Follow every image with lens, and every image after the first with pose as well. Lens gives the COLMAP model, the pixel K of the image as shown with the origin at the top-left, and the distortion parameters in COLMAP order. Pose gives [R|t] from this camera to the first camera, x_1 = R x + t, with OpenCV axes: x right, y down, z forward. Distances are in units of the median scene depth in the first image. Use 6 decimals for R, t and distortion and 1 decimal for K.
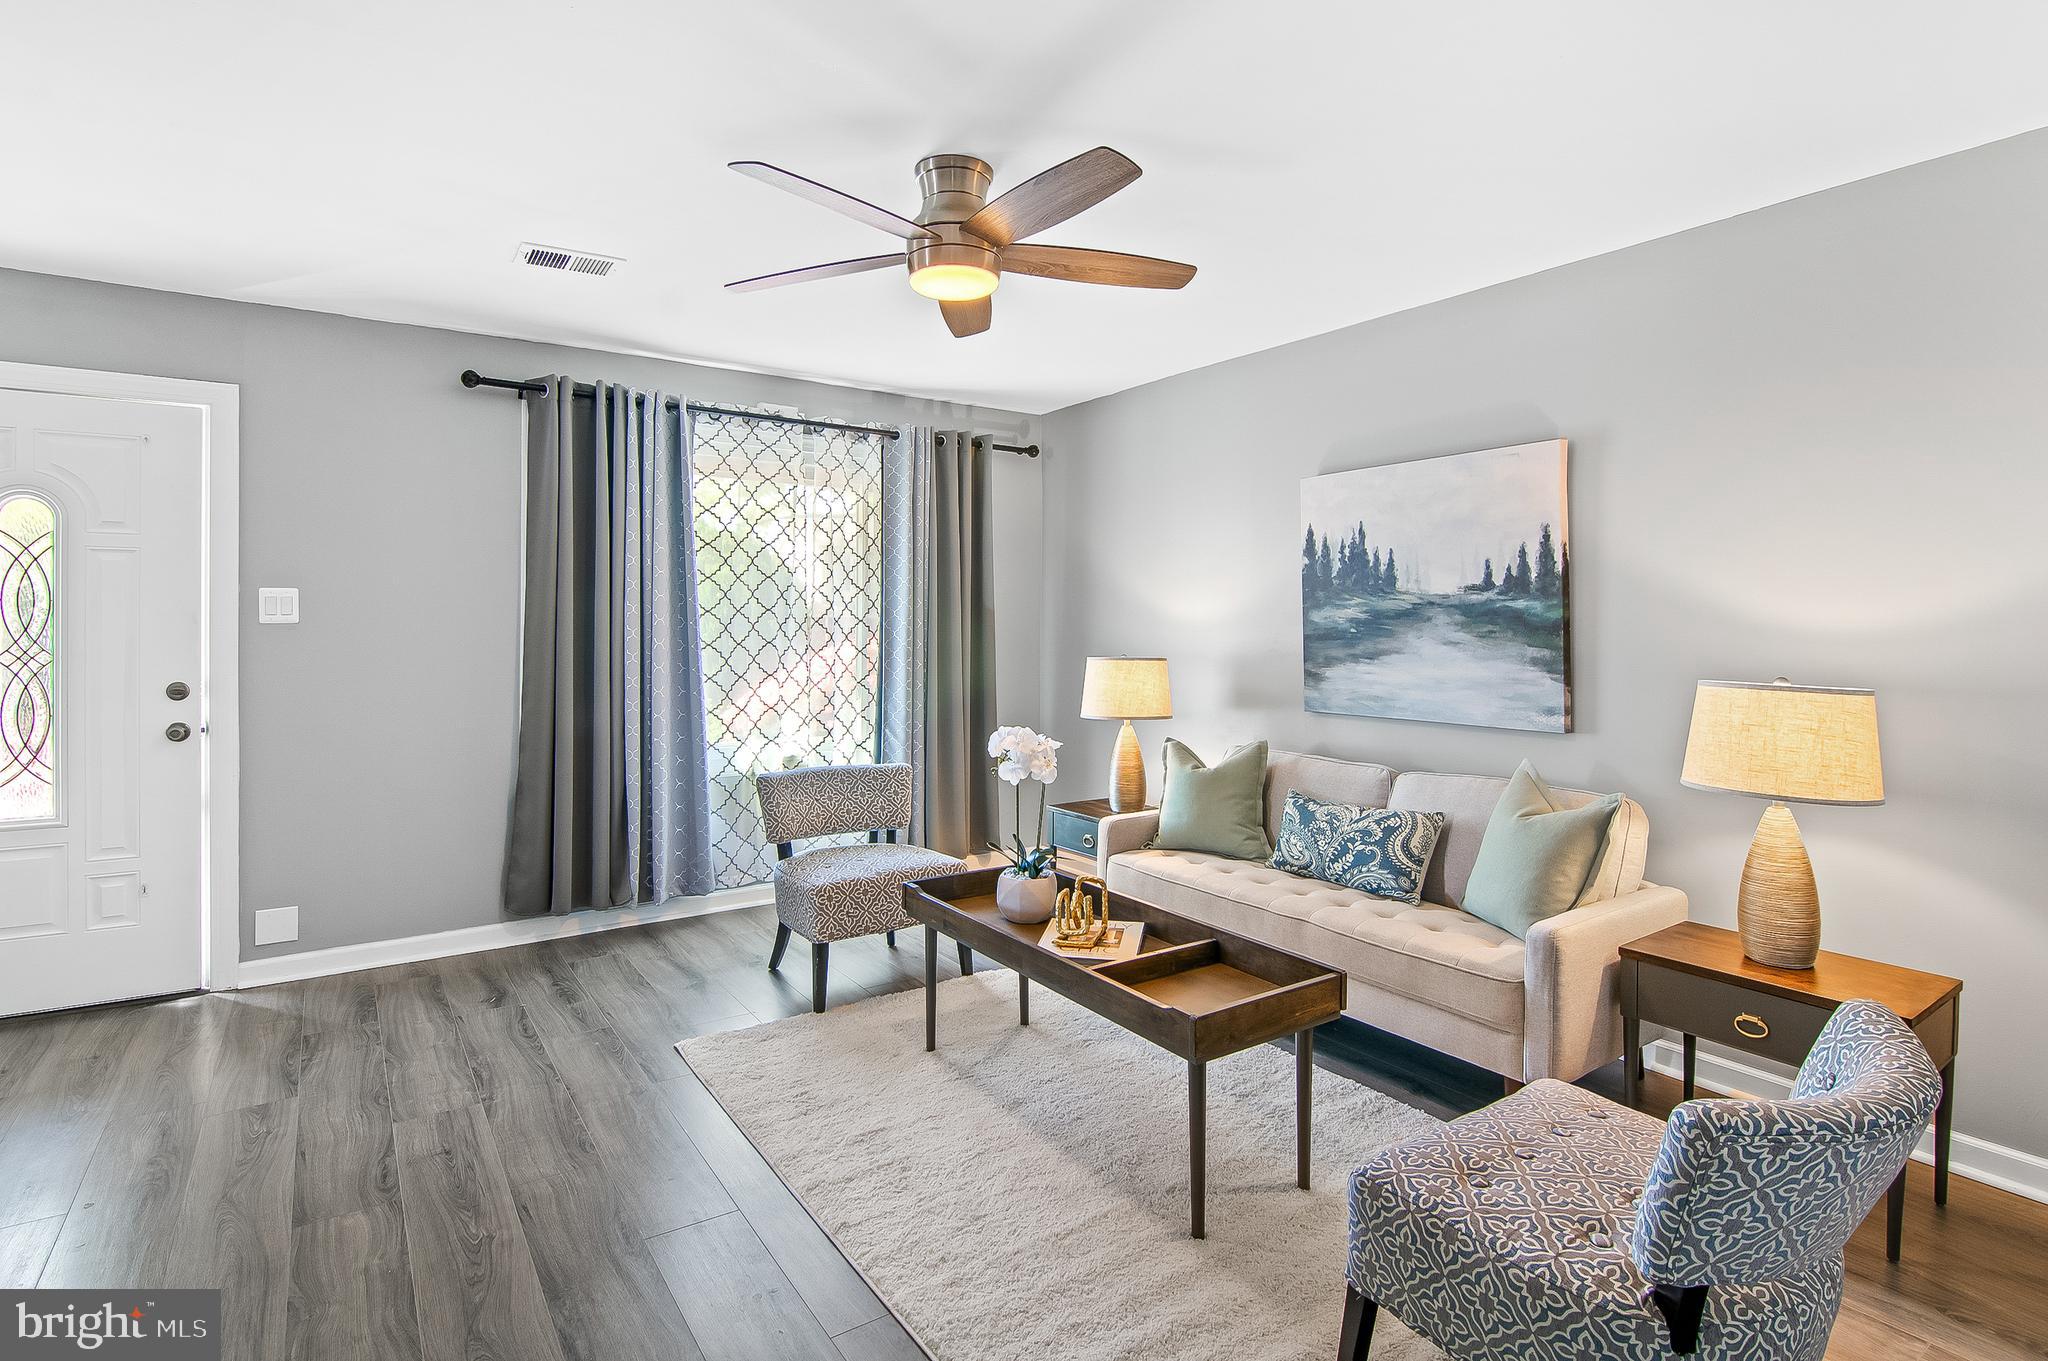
lens RADIAL K [[992.1, 0, 1019.4], [0, 992.1, 632.1], [0, 0, 1]] dist [0.001229, -0.005053]
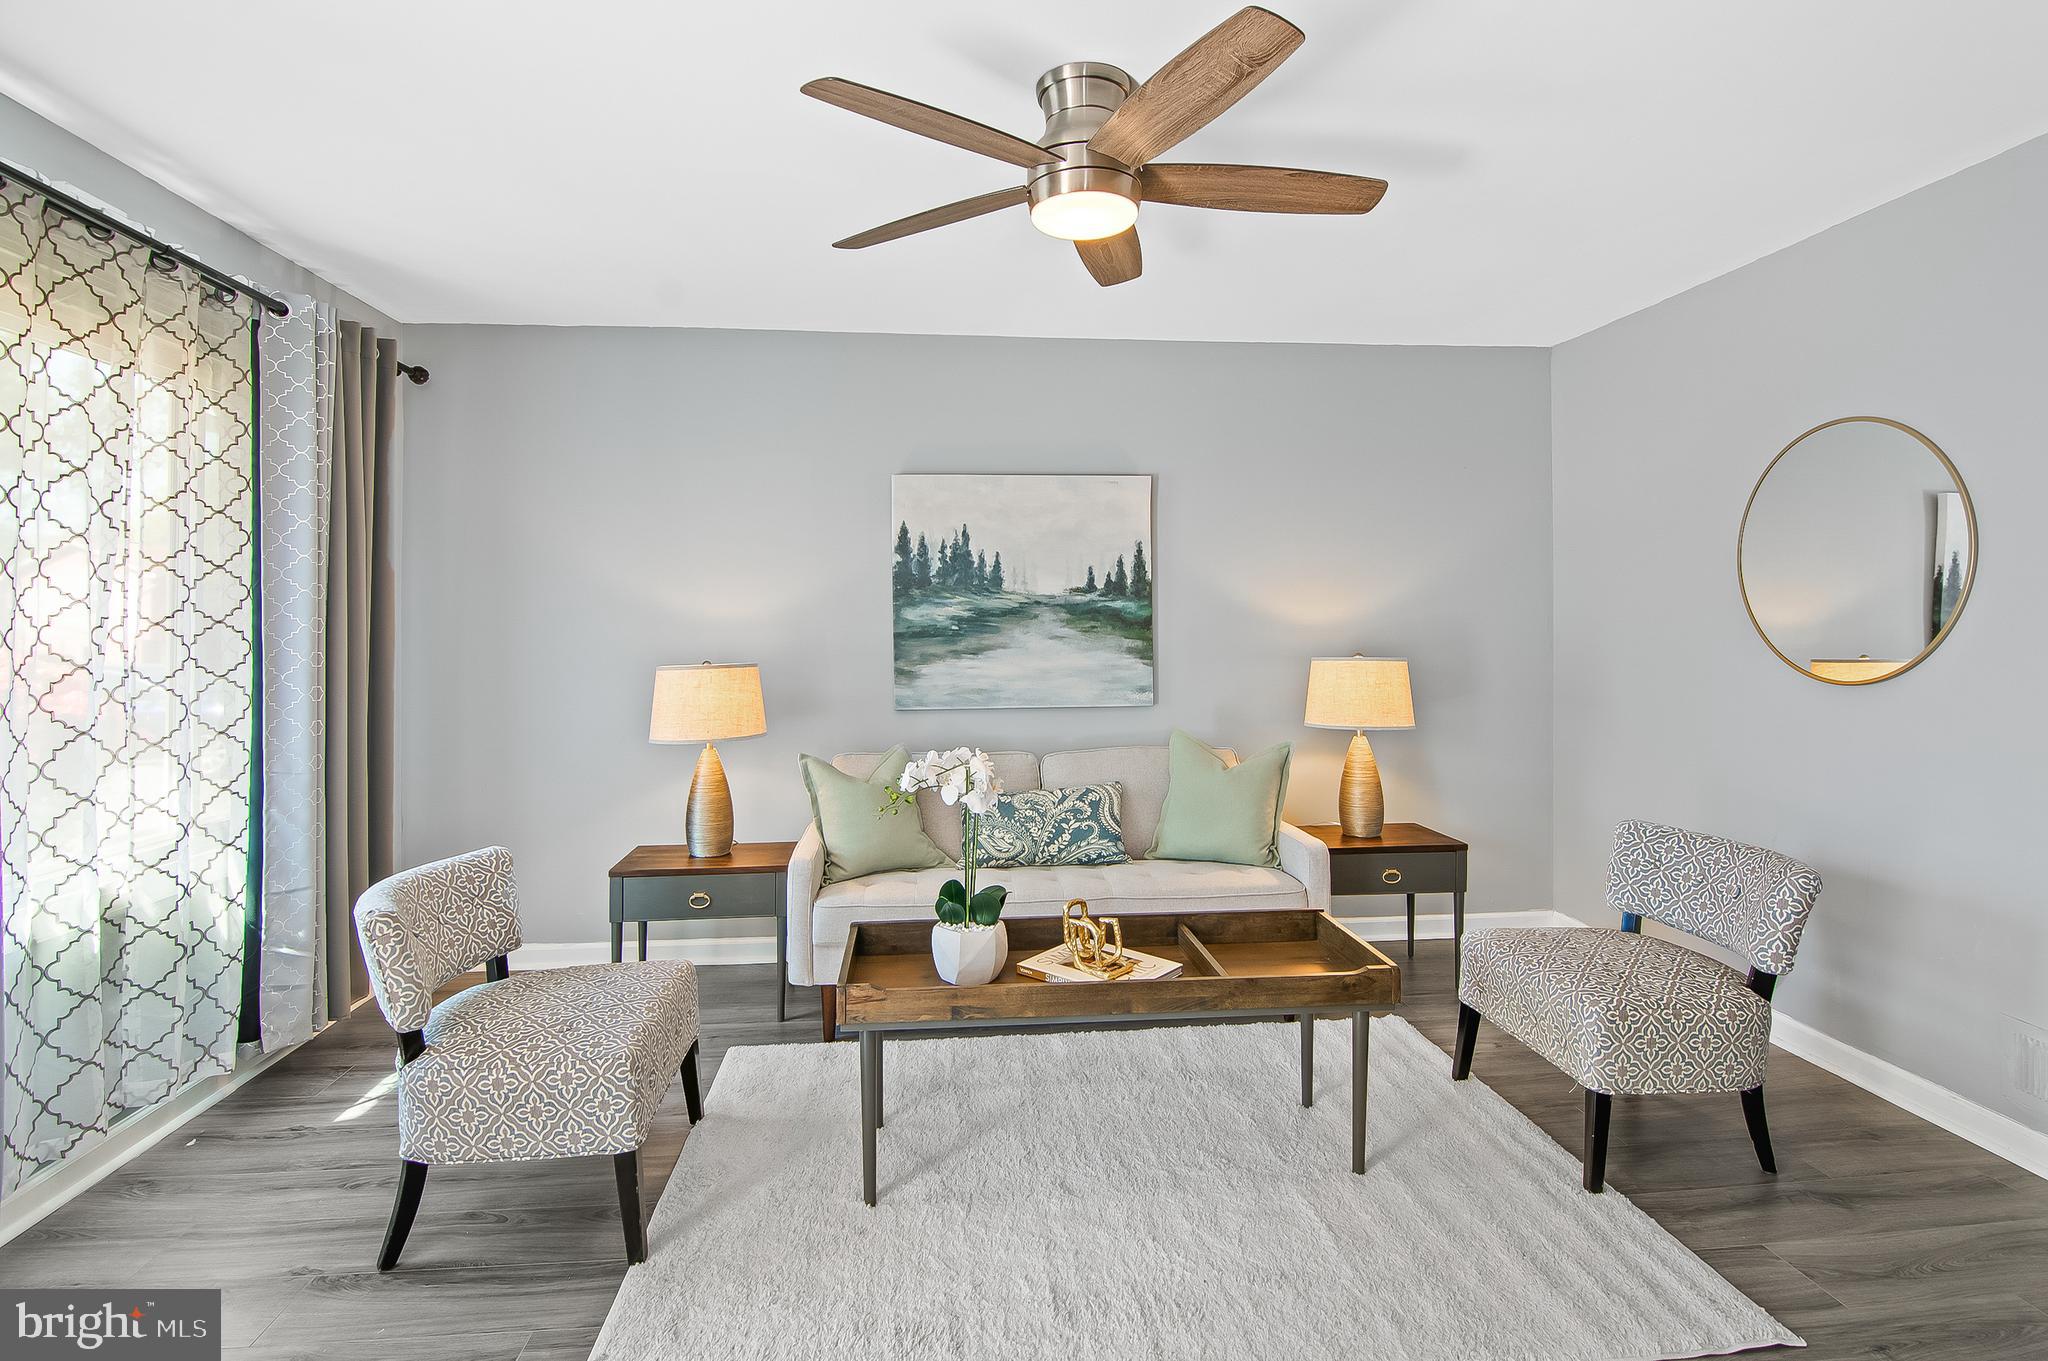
lens RADIAL K [[1019.6, 0, 1006.3], [0, 1019.6, 576.6], [0, 0, 1]] dist [-0.000460, -0.007140]
pose [[0.486497, 0.032750, 0.873068, -0.633293], [0.013024, 0.998914, -0.044728, -0.007244], [-0.873585, 0.033131, 0.485543, 0.472161]]
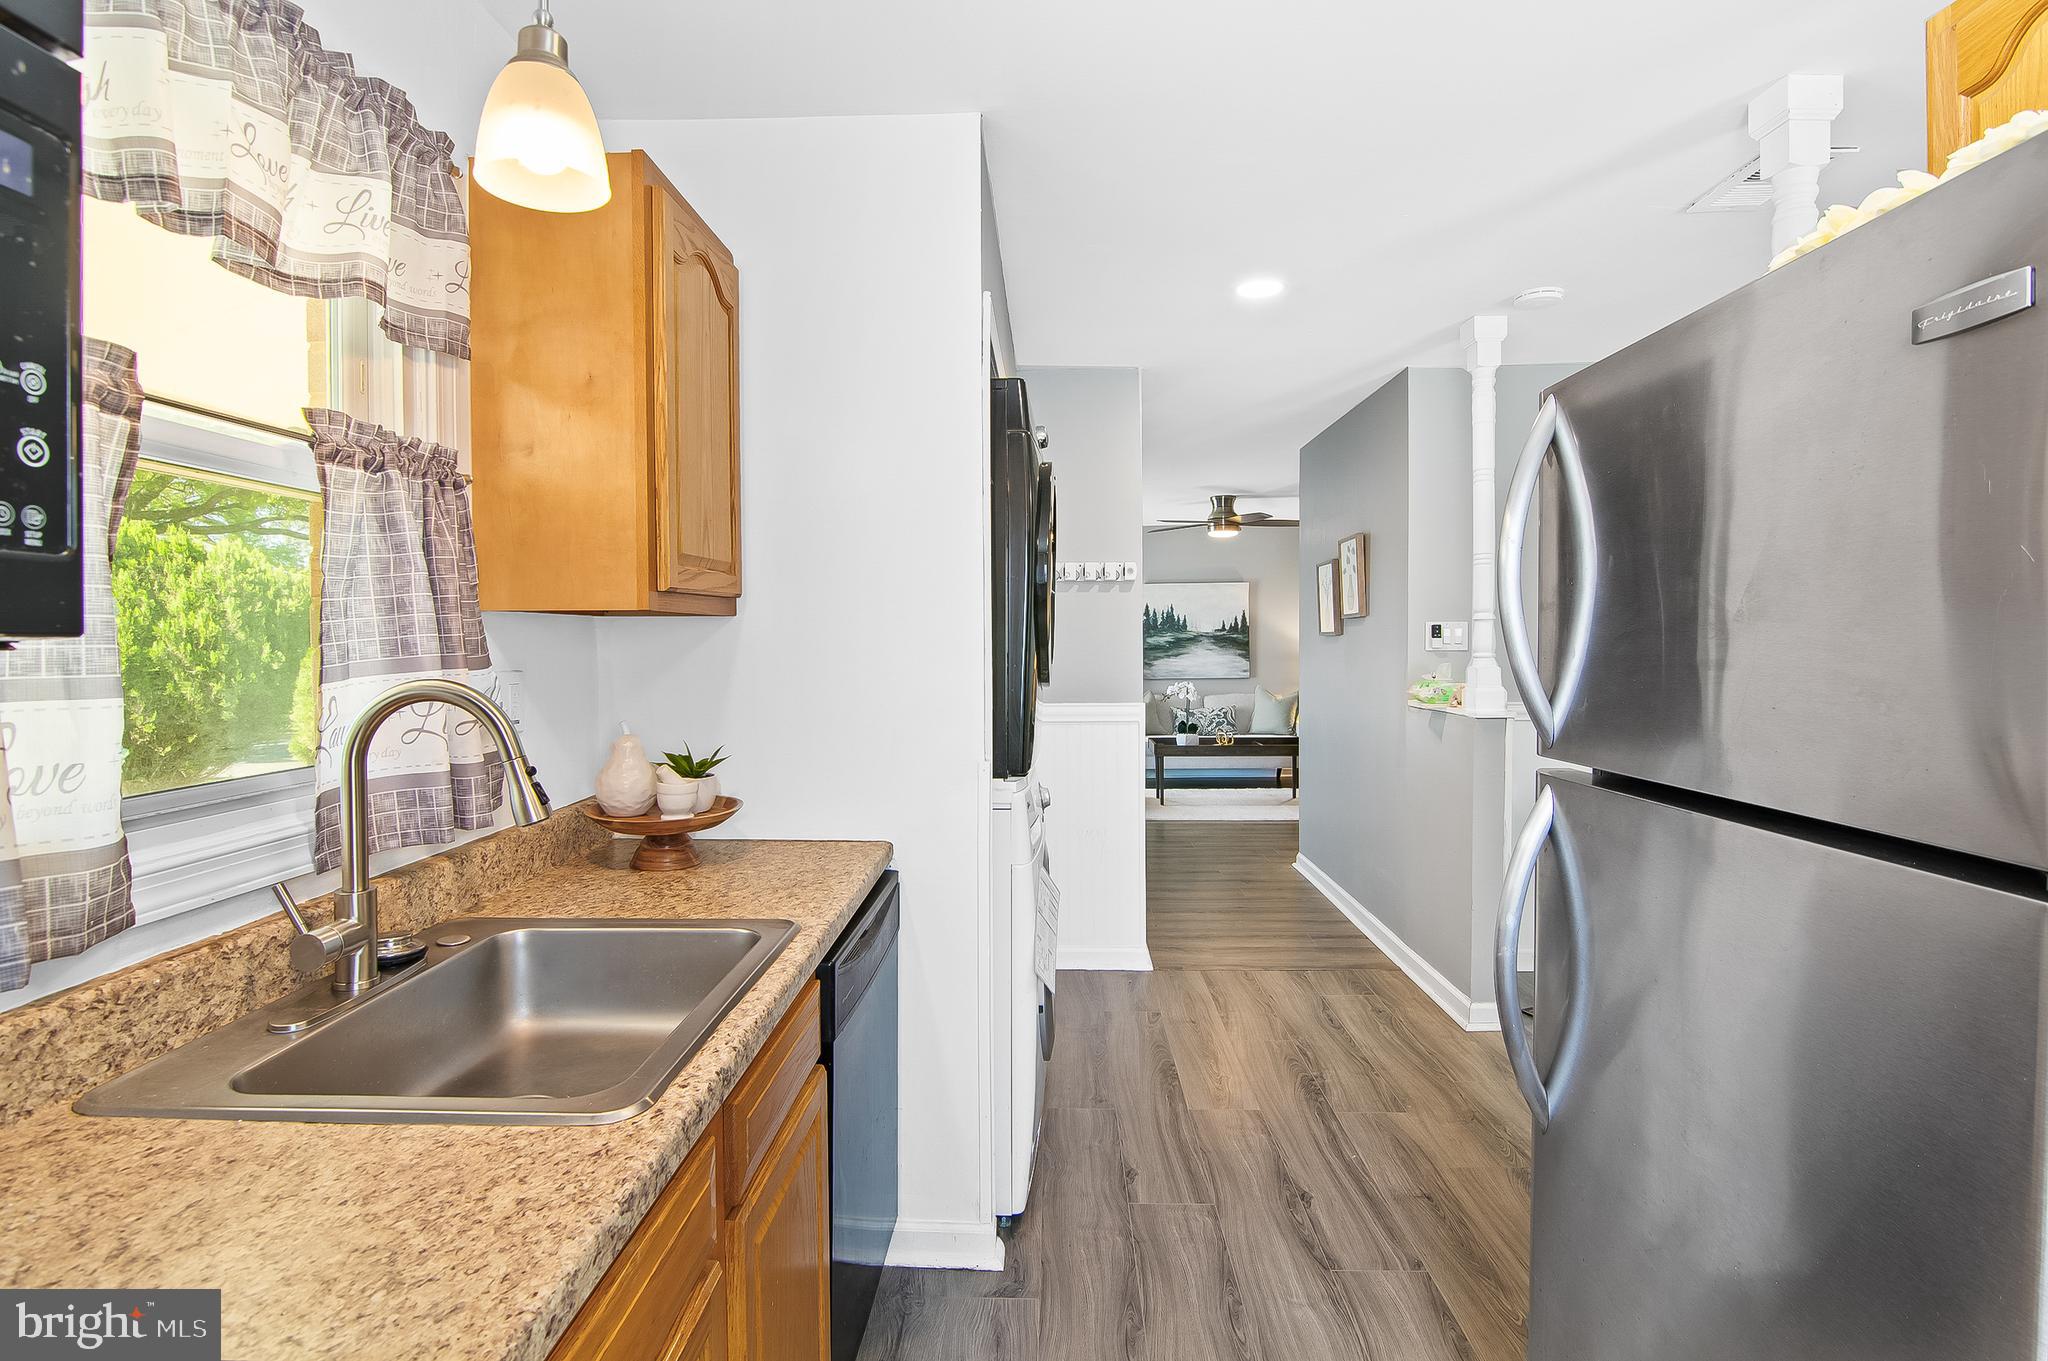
lens RADIAL K [[988.6, 0, 1014.3], [0, 988.6, 639.0], [0, 0, 1]] dist [-0.002387, -0.004104]
pose [[0.592358, -0.007989, 0.805635, -2.179274], [0.016908, 0.999854, -0.002517, -0.021678], [-0.805497, 0.015113, 0.592407, -0.228736]]
